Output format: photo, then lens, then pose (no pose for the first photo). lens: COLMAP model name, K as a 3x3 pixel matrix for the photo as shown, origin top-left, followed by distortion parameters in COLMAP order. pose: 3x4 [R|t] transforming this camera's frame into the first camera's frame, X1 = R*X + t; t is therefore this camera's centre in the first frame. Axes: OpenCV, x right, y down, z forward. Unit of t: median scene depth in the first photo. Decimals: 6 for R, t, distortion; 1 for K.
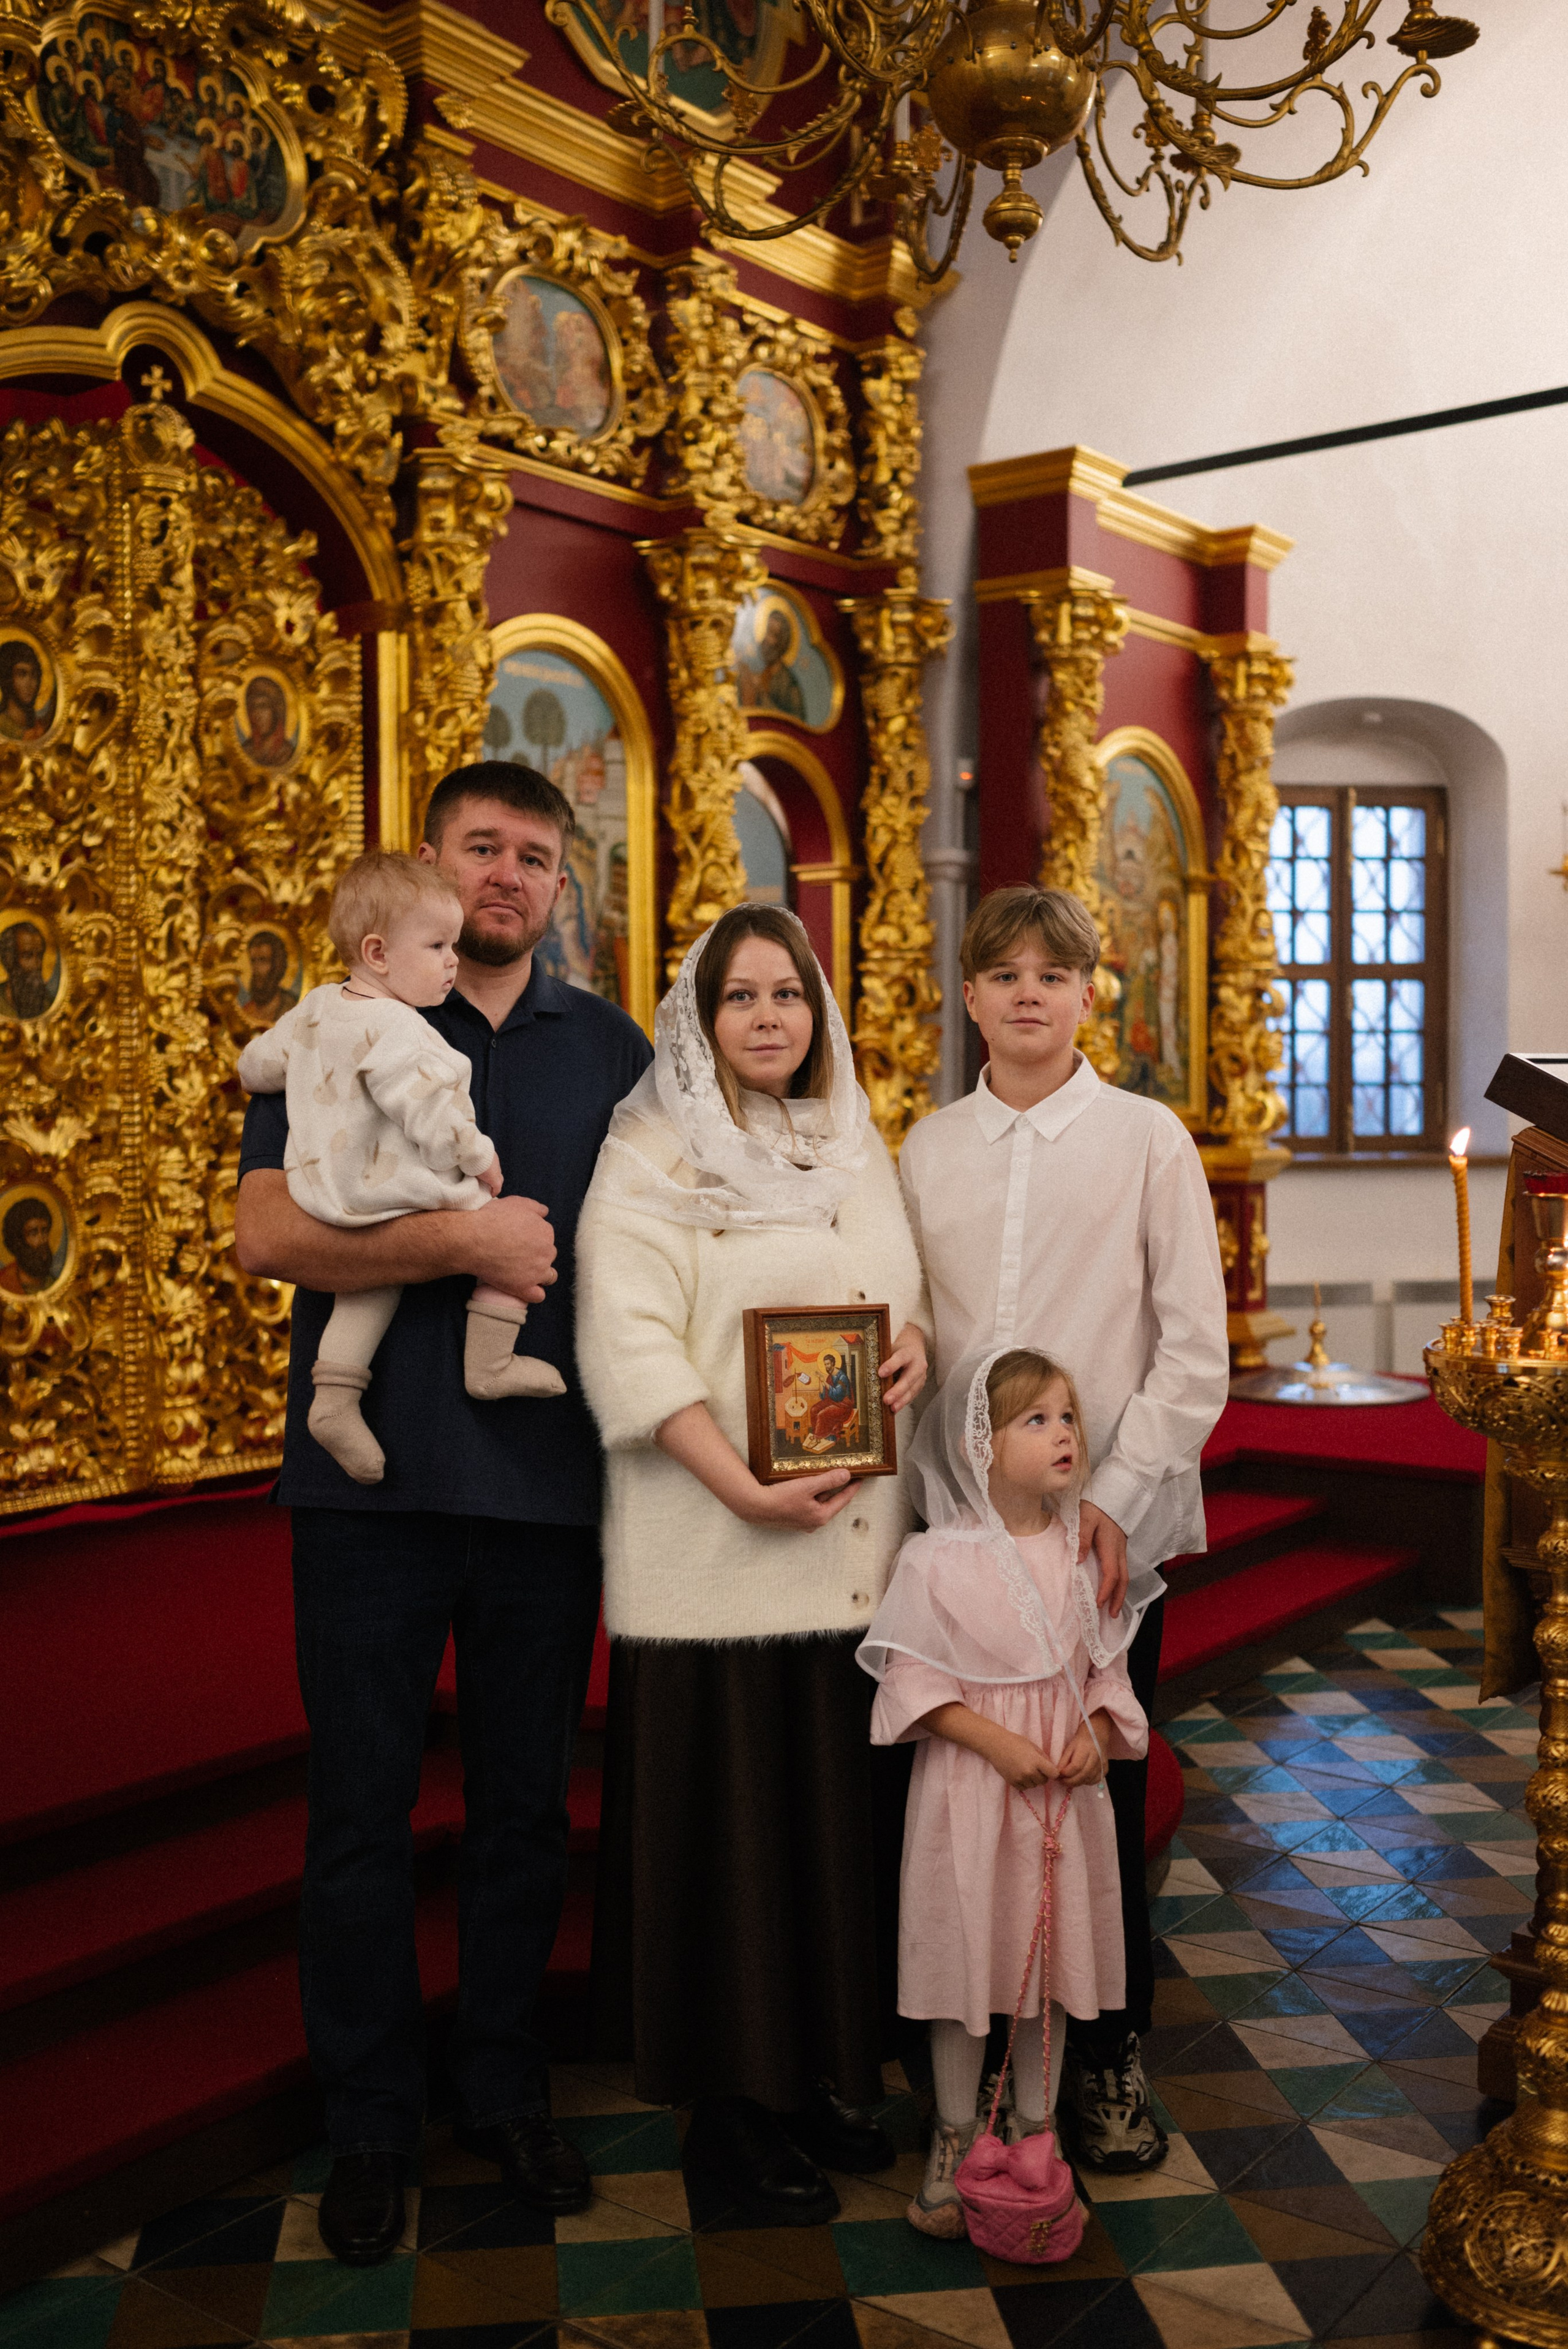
lens RADIAL K [[2217.3, 0, 794.4], [0, 2217.3, 1174.5], [0, 0, 1]] dist [-0.003145, 0.004587]
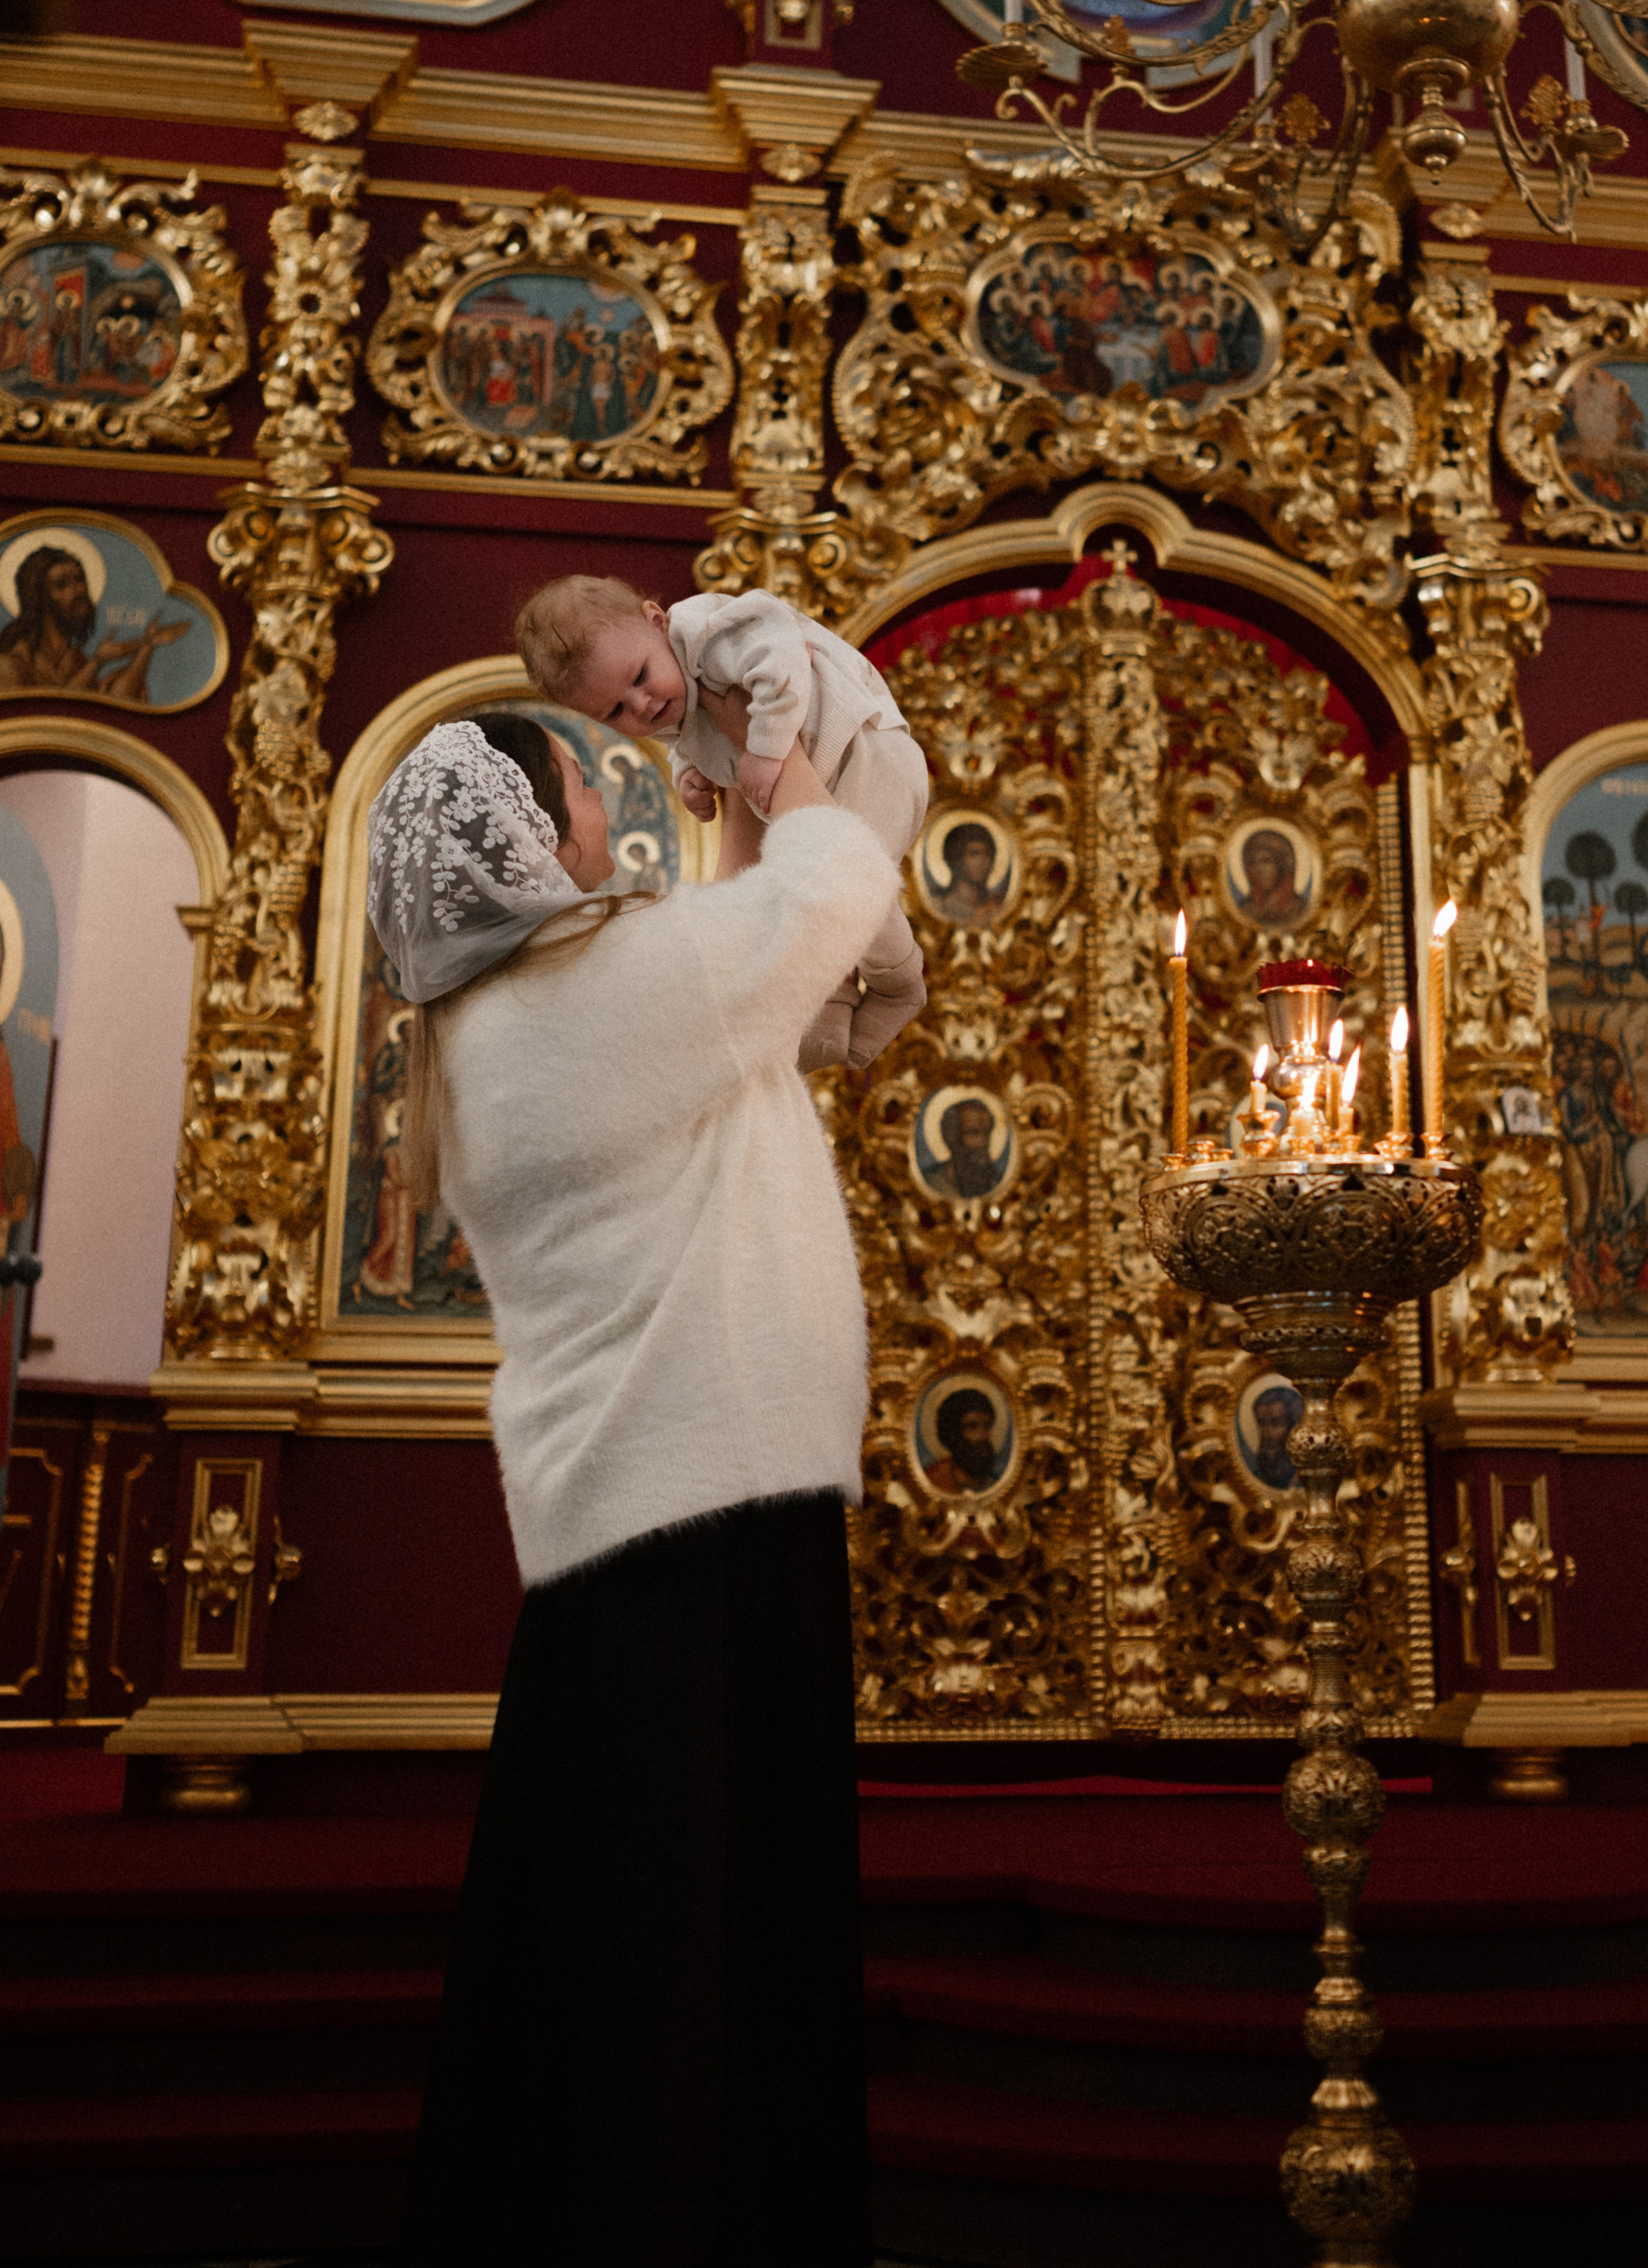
lens RADIAL K [[2882.2, 0, 1012.3], [0, 2882.2, 739.5], [0, 0, 1]] dist [-0.012319, 0.032264]
pose [[0.747327, -0.186562, -0.637728, 0.457087], [-0.031918, 0.948587, -0.314905, 0.122114], [0.663689, 0.255692, 0.702949, 0.075242]]
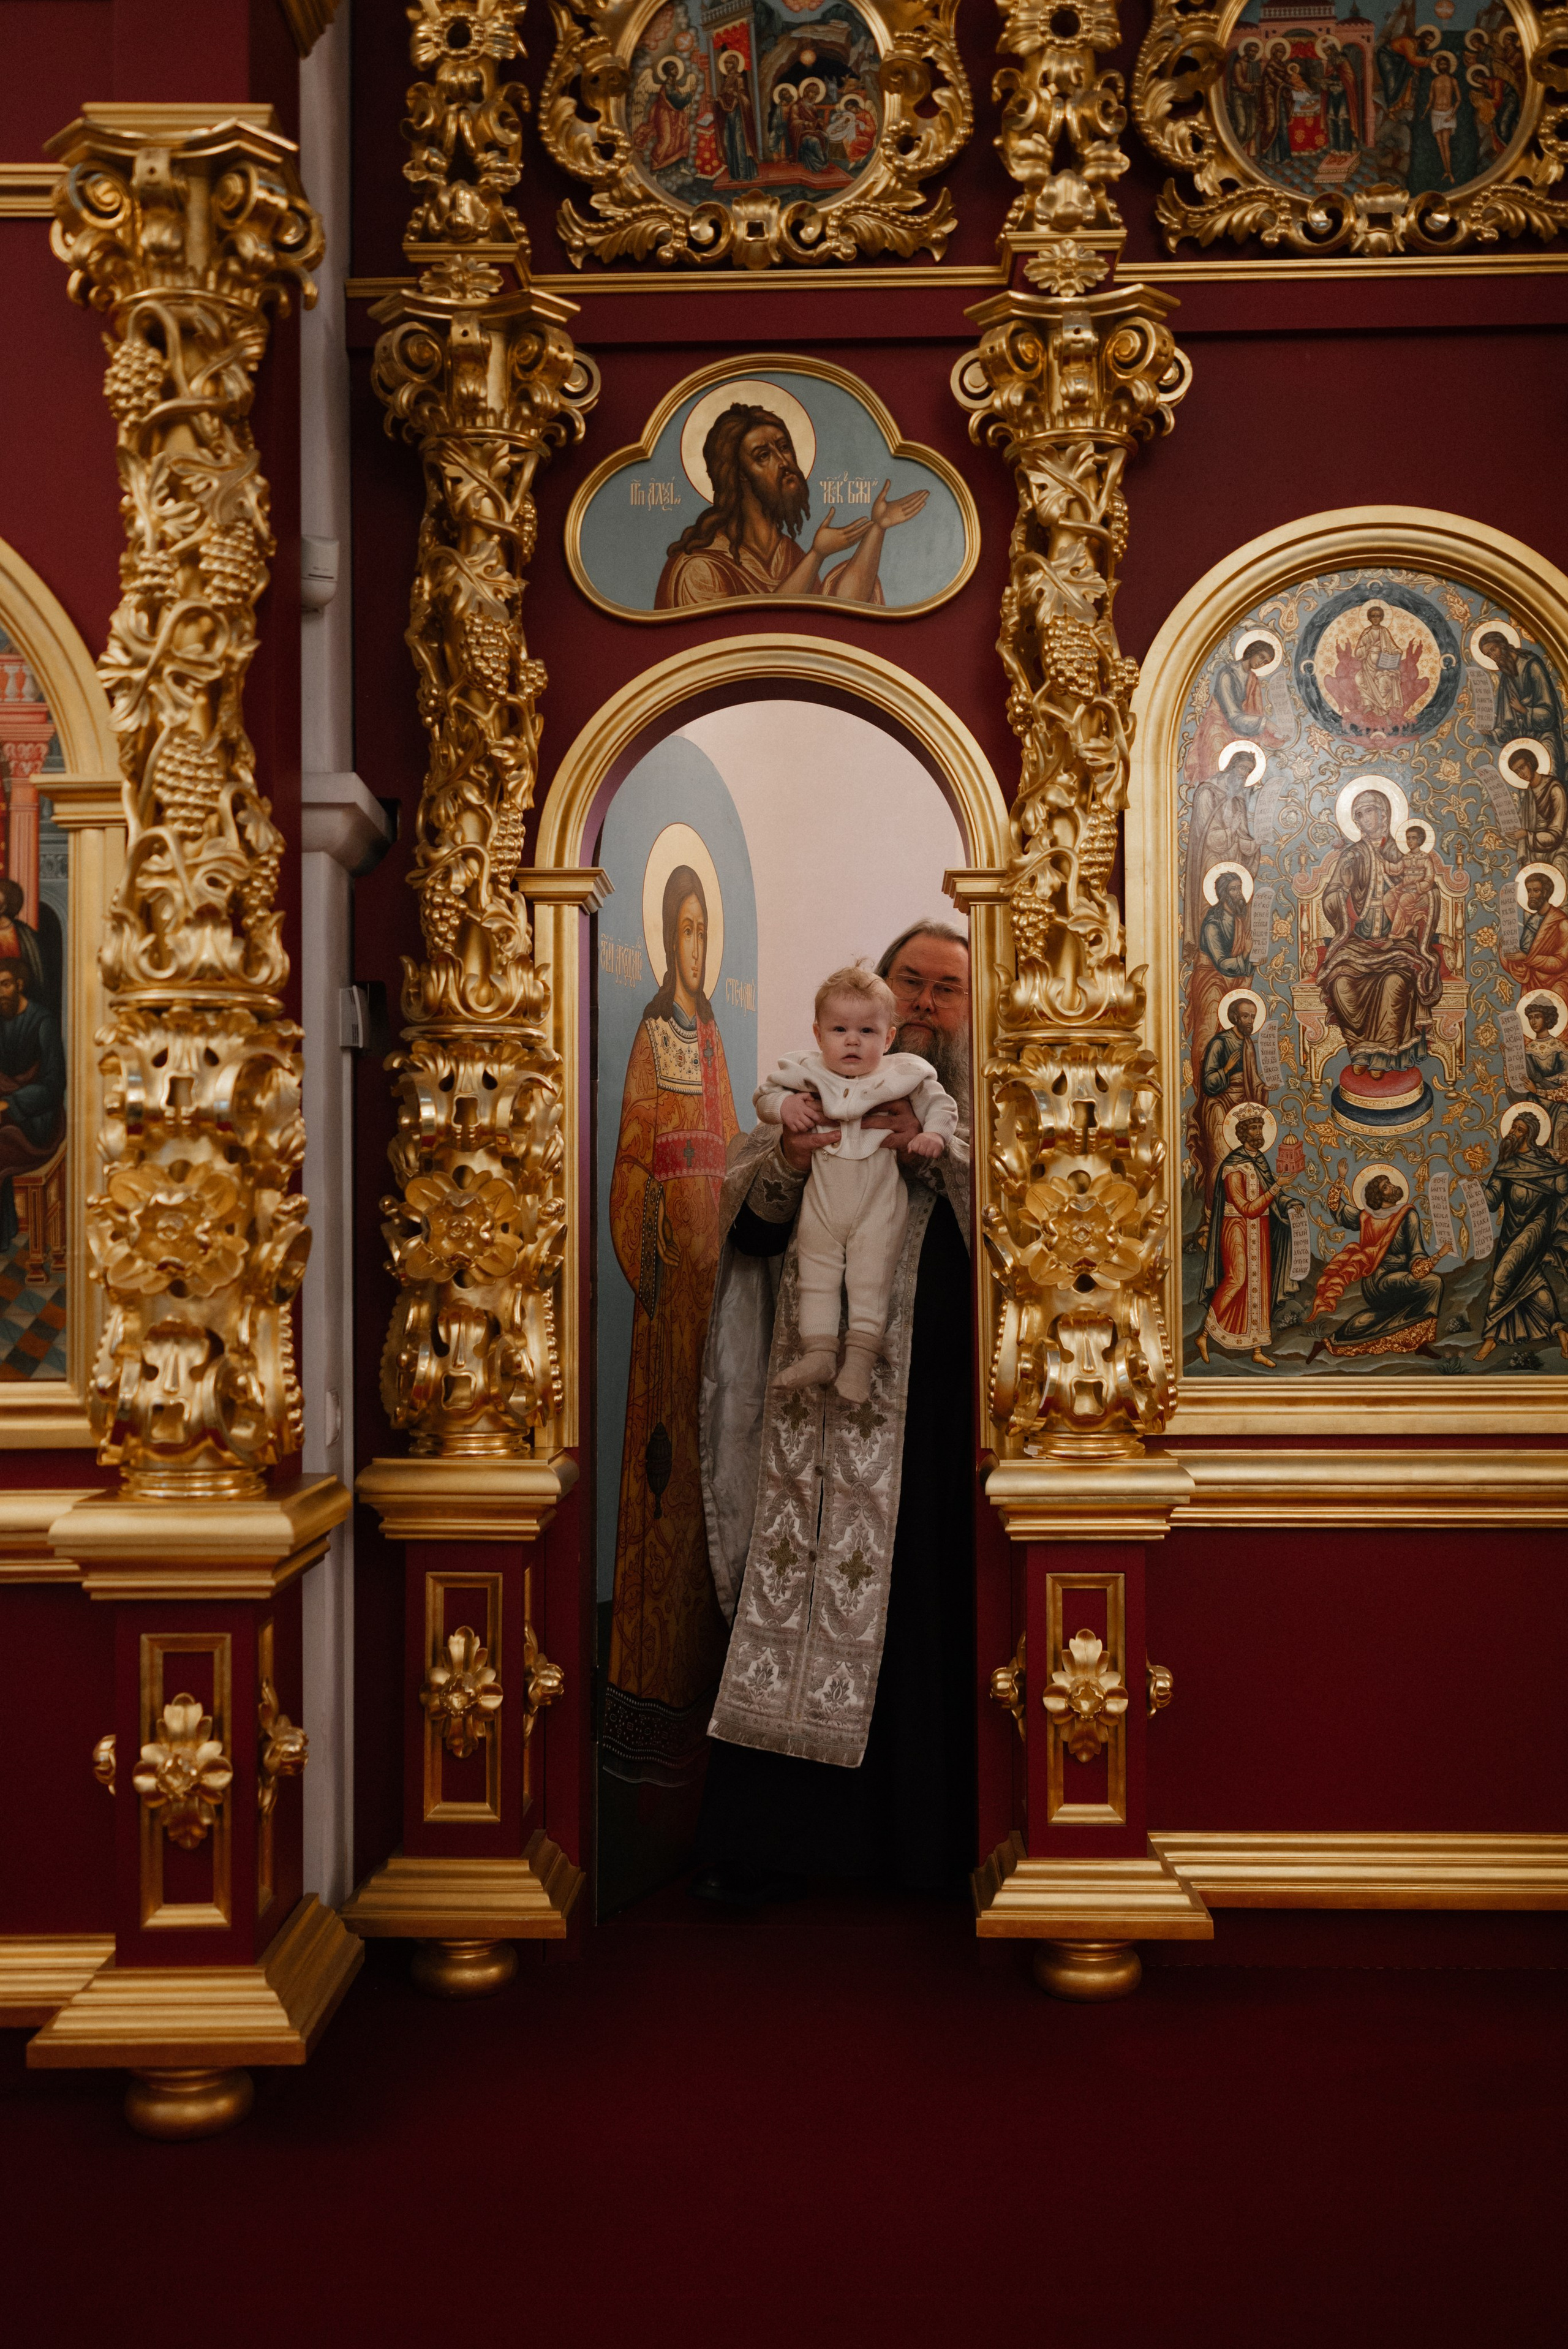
lens RADIAL K [[2217.6, 0, 786.1], [0, 2217.6, 1164.6], [0, 0, 1]] dist [-0.002626, 0.005185]
pose [[0.589207, -0.023018, -0.807654, 0.010303], [-0.031137, 0.998205, -0.051164, -0.030572], [0.807382, 0.055294, 0.587432, 0.228785]]
